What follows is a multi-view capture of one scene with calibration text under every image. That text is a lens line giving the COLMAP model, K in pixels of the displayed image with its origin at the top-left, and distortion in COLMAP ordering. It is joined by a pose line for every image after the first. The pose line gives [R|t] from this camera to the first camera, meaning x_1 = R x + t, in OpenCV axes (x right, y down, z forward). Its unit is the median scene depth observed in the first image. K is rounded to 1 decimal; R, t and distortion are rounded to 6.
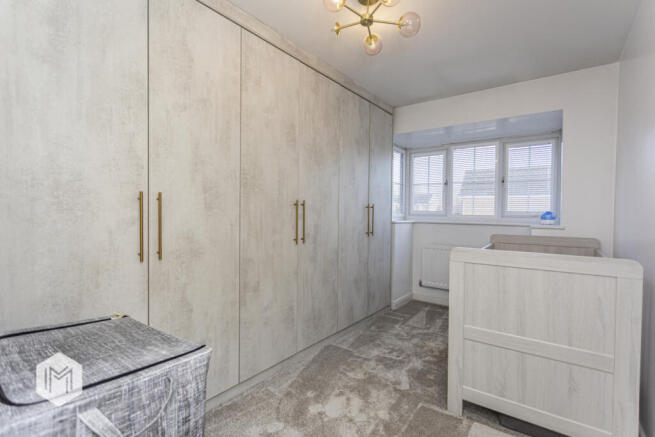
lens RADIAL K [[308.7, 0, 327.4], [0, 308.7, 217.6], [0, 0, 1]] dist [0.004612, -0.000908]
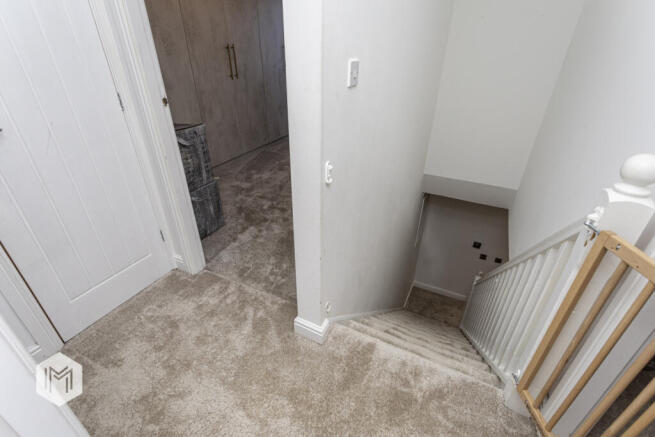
lens RADIAL K [[308.7, 0, 324.4], [0, 308.7, 217.9], [0, 0, 1]] dist [0.004612, -0.000908]
pose [[0.984239, -0.094007, 0.149790, 0.046499], [0.009831, 0.874784, 0.484413, -0.043189], [-0.176573, -0.475306, 0.861920, -0.623799]]
